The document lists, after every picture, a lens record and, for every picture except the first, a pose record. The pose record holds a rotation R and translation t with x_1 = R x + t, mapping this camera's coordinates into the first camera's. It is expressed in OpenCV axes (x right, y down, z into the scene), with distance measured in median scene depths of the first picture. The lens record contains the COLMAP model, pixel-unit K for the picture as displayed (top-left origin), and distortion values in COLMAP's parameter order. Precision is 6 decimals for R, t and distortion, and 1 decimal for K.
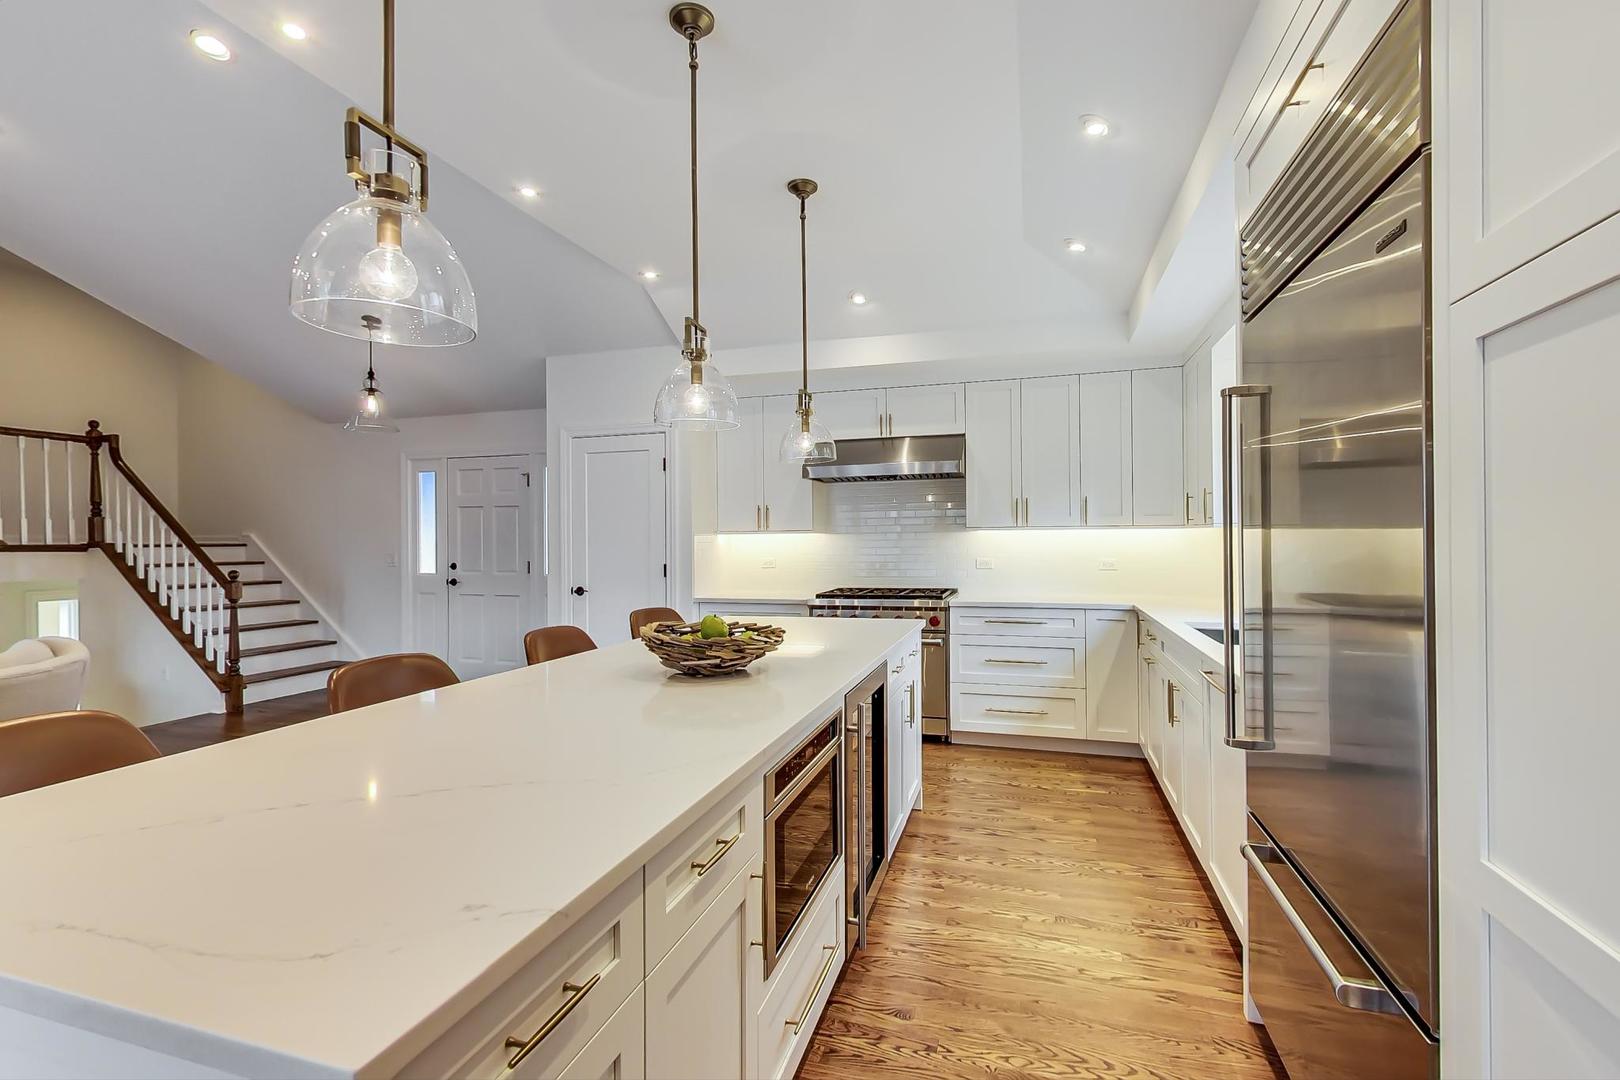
lens RADIAL K [[712.1, 0, 810.0], [0, 712.1, 540.0], [0, 0, 1]] dist [-0.000434, -0.000183]
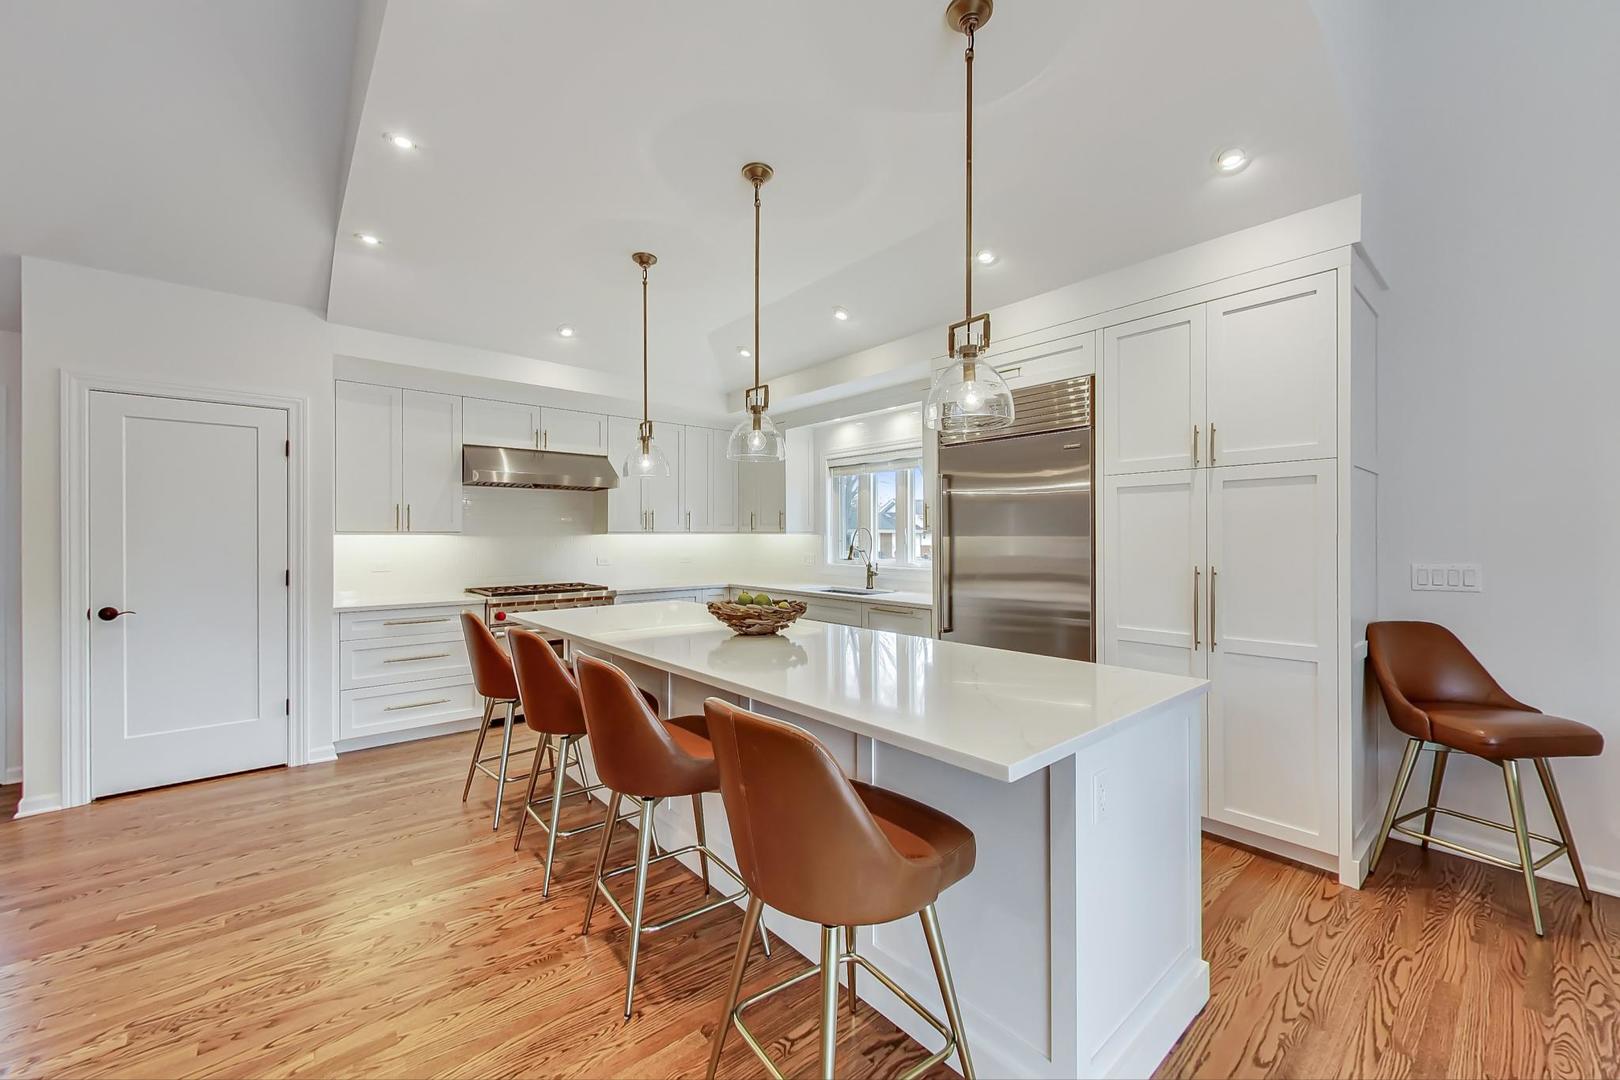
lens RADIAL K [[639.6, 0, 801.1], [0, 639.6, 555.3], [0, 0, 1]] dist [-0.000421, -0.000146]
pose [[0.544997, -0.014231, 0.838317, -0.503627], [-0.002430, 0.999825, 0.018552, 0.001815], [-0.838434, -0.012148, 0.544867, 0.101460]]
